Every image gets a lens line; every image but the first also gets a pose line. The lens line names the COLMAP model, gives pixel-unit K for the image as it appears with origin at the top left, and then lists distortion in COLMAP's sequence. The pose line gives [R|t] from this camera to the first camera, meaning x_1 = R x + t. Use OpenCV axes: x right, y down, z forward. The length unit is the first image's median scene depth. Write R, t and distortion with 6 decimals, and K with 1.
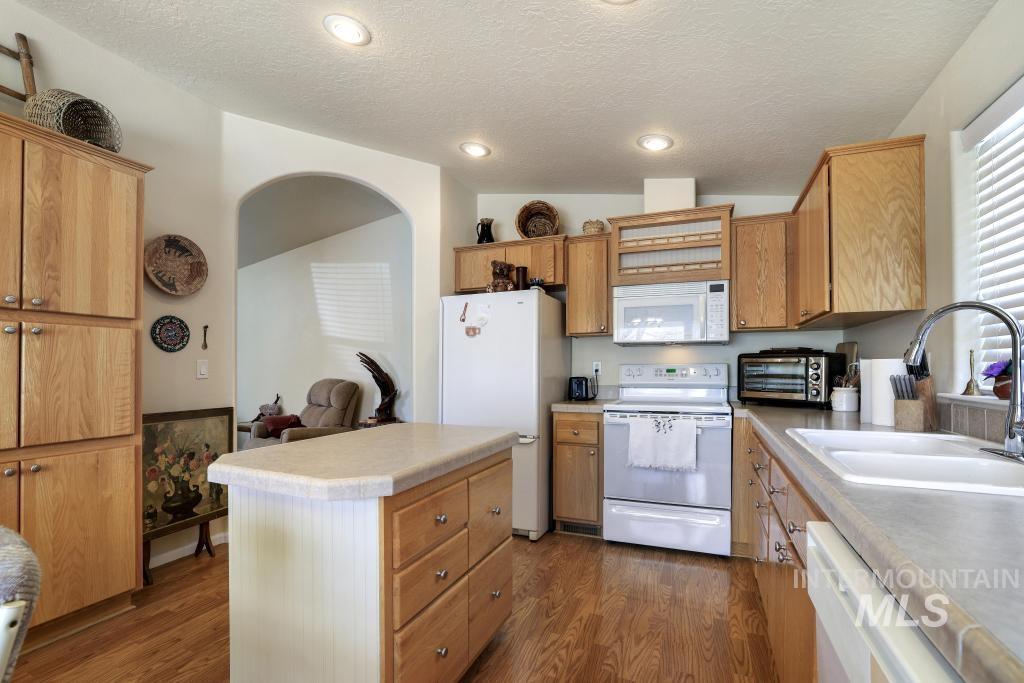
lens RADIAL K [[468.8, 0, 512.4], [0, 468.8, 365.5], [0, 0, 1]] dist [-0.003236, -0.000296]
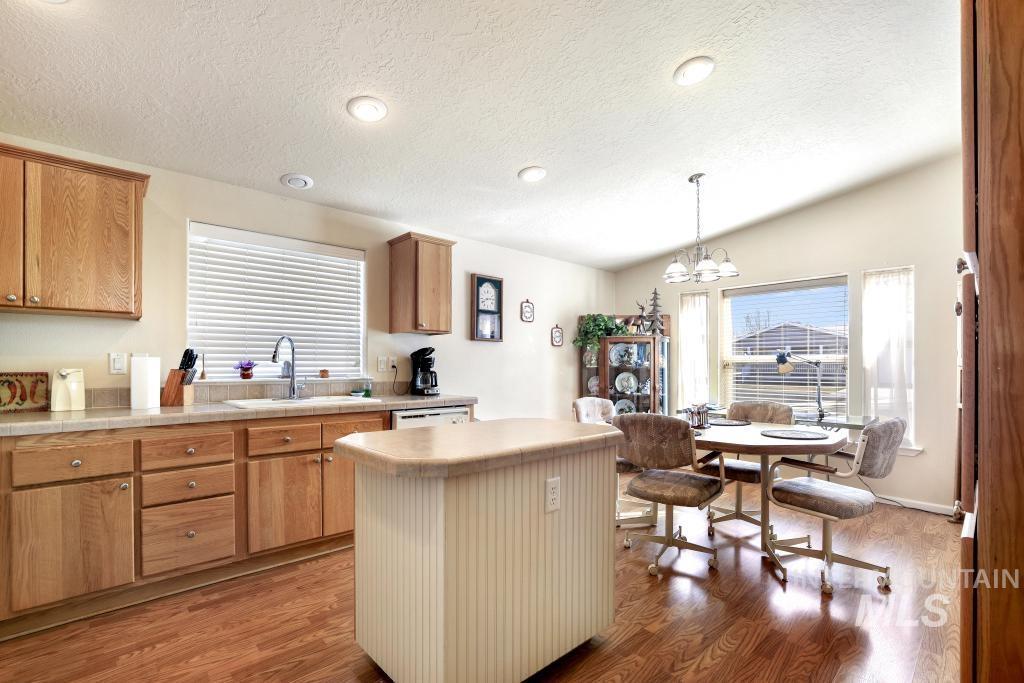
lens RADIAL K [[468.8, 0, 512.4], [0, 468.8, 365.5], [0, 0, 1]] dist [-0.003236, -0.000296]
pose [[-0.907640, -0.001902, 0.419745, -0.513172], [-0.003892, 0.999985, -0.003883, 0.010655], [-0.419732, -0.005158, -0.907634, 1.342397]]
